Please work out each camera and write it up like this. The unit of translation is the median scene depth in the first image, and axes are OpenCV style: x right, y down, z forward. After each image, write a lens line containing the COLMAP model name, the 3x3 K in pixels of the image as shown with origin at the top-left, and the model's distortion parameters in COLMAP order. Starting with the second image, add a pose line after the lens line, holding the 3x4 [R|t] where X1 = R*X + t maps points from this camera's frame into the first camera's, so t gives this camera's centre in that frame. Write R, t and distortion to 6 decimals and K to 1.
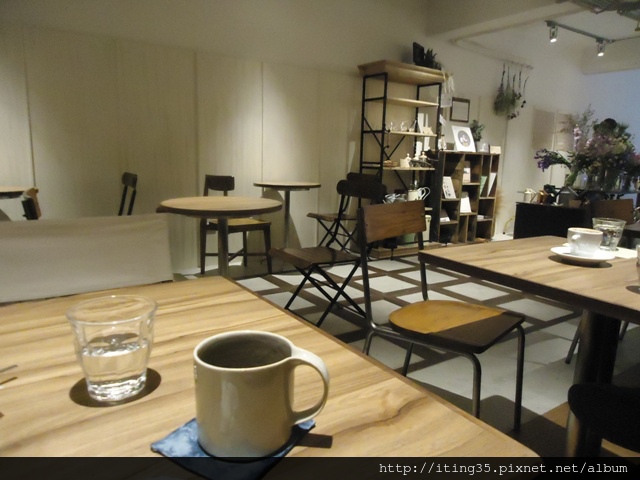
lens RADIAL K [[468.0, 0, 321.0], [0, 468.0, 240.2], [0, 0, 1]] dist [0.001403, 0.001556]
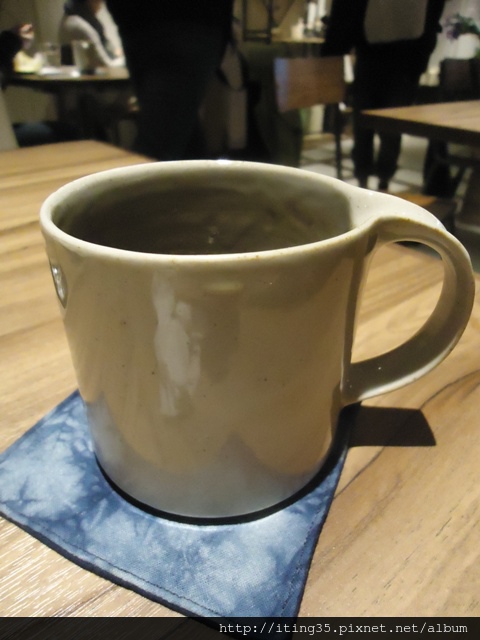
lens RADIAL K [[468.0, 0, 239.0], [0, 468.0, 320.2], [0, 0, 1]] dist [0.001403, 0.001556]
pose [[0.995442, -0.057725, 0.075919, -0.159977], [0.027353, 0.935385, 0.352571, 0.185439], [-0.091365, -0.348887, 0.932700, 0.631898]]
